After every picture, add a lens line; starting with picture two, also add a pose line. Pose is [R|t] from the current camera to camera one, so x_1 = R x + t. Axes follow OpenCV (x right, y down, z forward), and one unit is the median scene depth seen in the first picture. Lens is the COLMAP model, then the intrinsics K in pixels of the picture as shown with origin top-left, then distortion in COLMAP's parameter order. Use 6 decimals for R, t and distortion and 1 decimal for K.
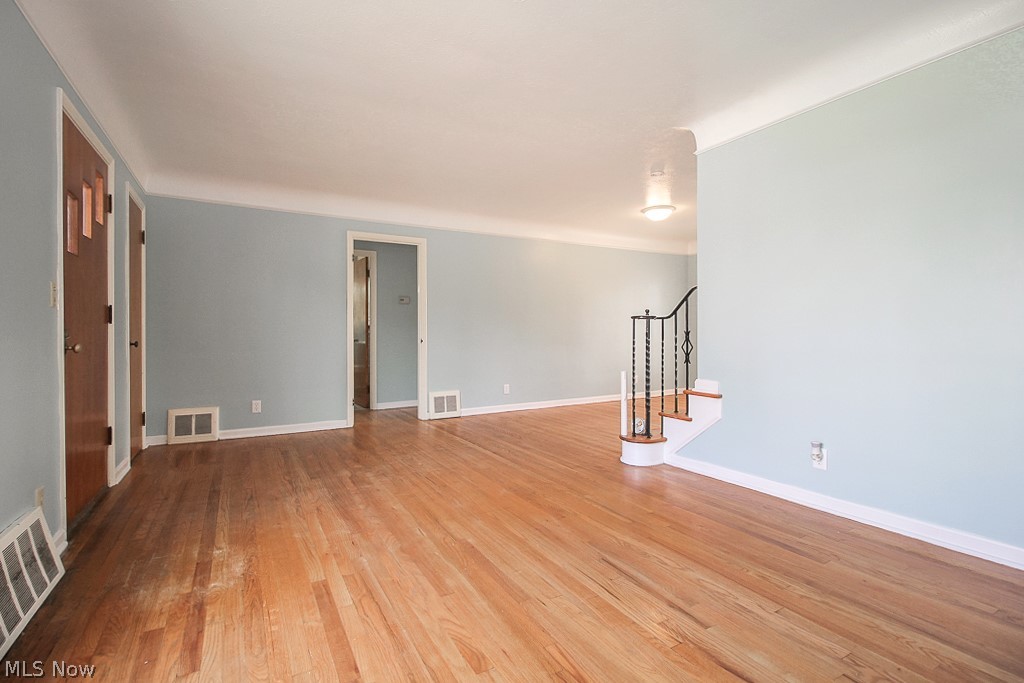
lens RADIAL K [[475.9, 0, 506.7], [0, 475.9, 334.9], [0, 0, 1]] dist [0.013404, -0.008166]
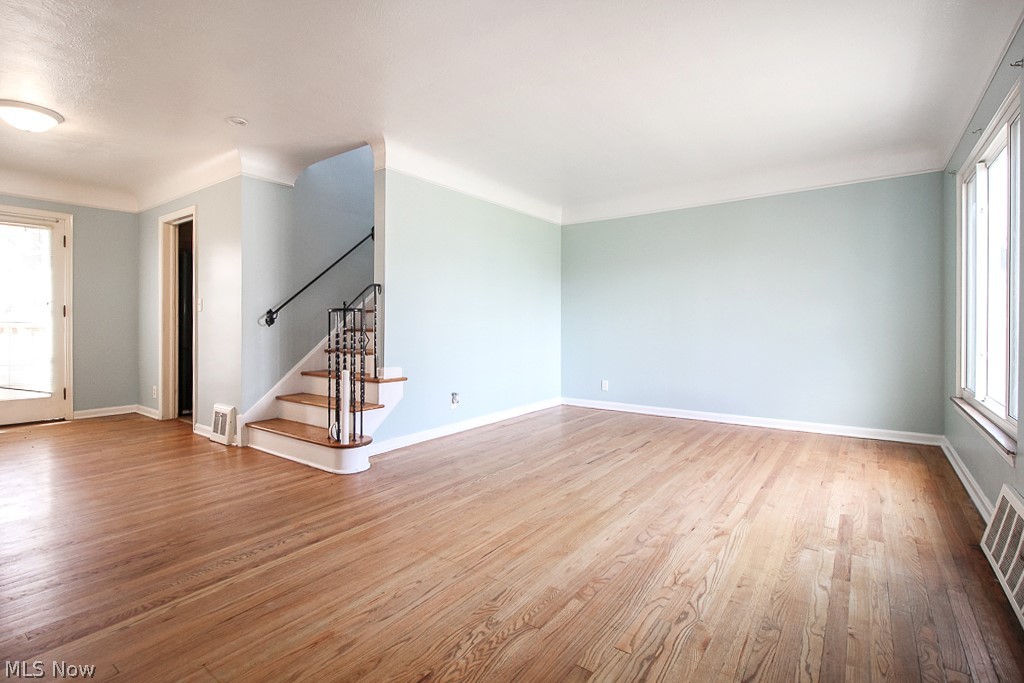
lens RADIAL K [[475.9, 0, 509.9], [0, 475.9, 334.3], [0, 0, 1]] dist [0.013404, -0.008166]
pose [[-0.409239, -0.016730, 0.912274, -0.986985], [0.005639, 0.999766, 0.020864, -0.010163], [-0.912410, 0.013682, -0.409049, 1.601013]]
